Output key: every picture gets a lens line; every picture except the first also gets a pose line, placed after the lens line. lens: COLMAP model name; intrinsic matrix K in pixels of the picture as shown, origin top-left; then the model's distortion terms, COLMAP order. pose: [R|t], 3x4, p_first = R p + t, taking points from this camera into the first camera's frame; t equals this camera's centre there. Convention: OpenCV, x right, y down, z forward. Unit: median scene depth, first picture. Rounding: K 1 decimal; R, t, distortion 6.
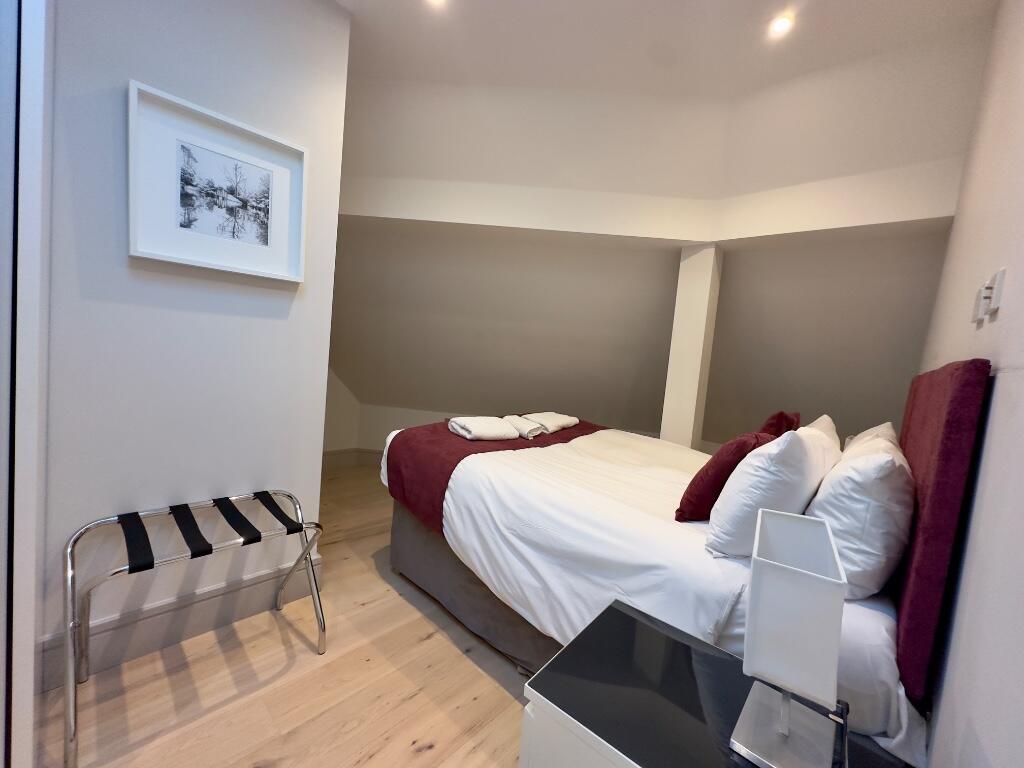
lens RADIAL K [[408.9, 0, 509.2], [0, 408.9, 382.0], [0, 0, 1]] dist [-0.003357, 0.000220]
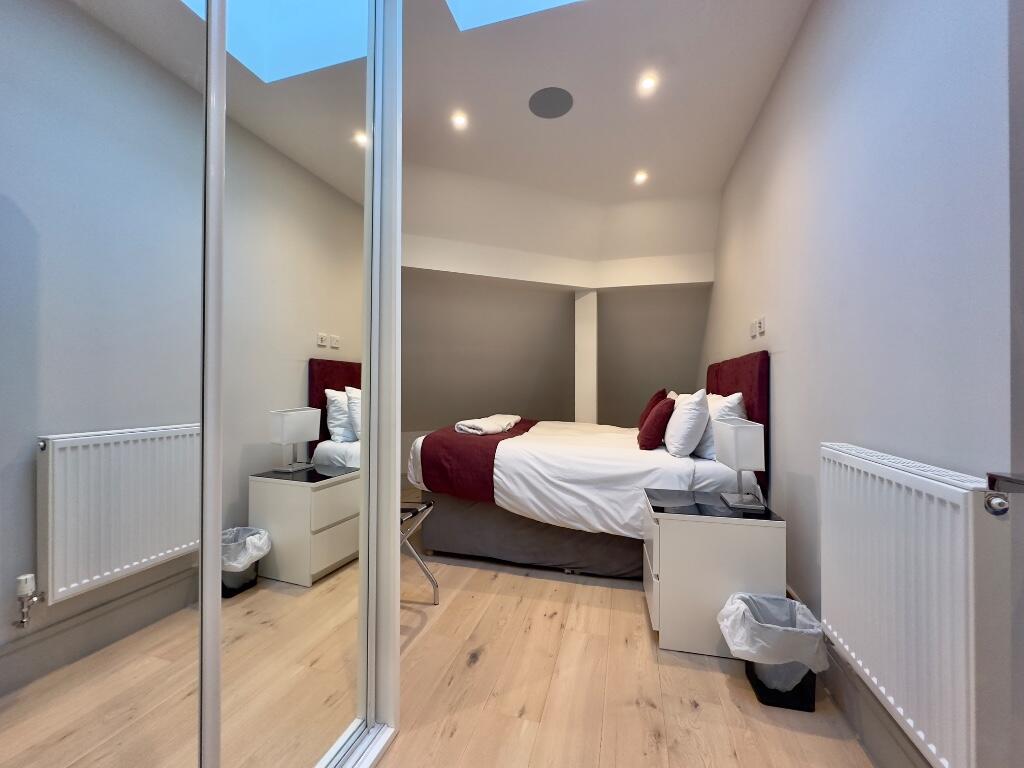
lens RADIAL K [[408.9, 0, 514.5], [0, 408.9, 385.5], [0, 0, 1]] dist [-0.003357, 0.000220]
pose [[0.887184, -0.084940, 0.453530, -0.763225], [0.106058, 0.994132, -0.021279, 0.027133], [-0.449062, 0.066979, 0.890987, -0.310552]]
